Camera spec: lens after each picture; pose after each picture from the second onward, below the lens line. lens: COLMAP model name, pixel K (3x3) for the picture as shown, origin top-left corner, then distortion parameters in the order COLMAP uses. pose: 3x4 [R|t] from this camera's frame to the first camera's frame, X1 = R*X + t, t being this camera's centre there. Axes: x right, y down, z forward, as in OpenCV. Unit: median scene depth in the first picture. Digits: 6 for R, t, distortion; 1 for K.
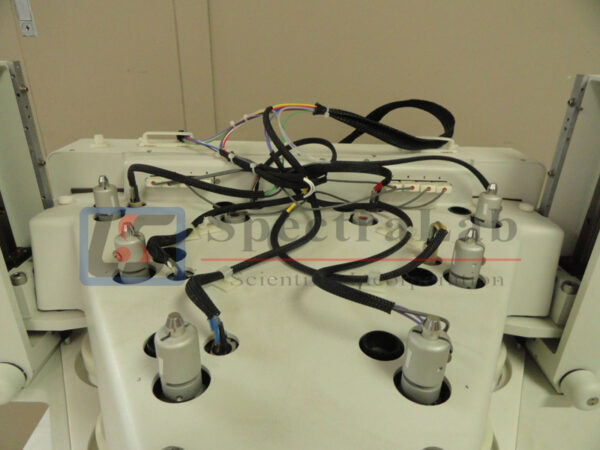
lens RADIAL K [[417.0, 0, 300.9], [0, 417.0, 229.2], [0, 0, 1]] dist [-0.025558, 0.009127]
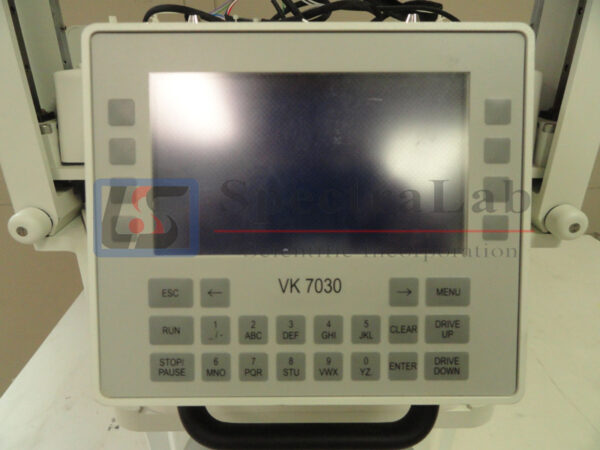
lens RADIAL K [[417.0, 0, 301.1], [0, 417.0, 235.4], [0, 0, 1]] dist [-0.025558, 0.009127]
pose [[0.999691, -0.024339, -0.005036, -0.005360], [0.024365, 0.999690, 0.005092, 0.397322], [0.004910, -0.005214, 0.999974, -0.088591]]
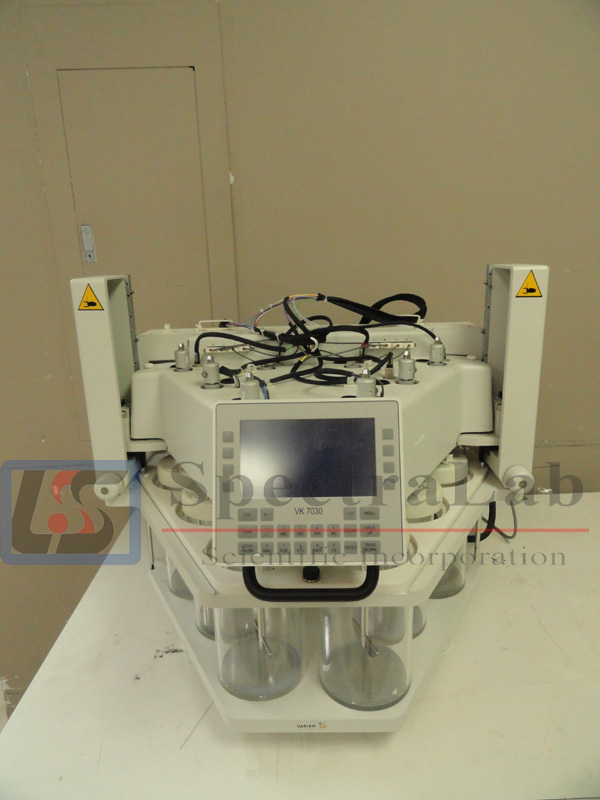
lens RADIAL K [[556.0, 0, 301.4], [0, 556.0, 397.1], [0, 0, 1]] dist [-0.025558, 0.009127]
pose [[0.998265, -0.041388, -0.041887, 0.044262], [0.033377, 0.983725, -0.176555, 0.416456], [0.048513, 0.174851, 0.983399, -0.905767]]
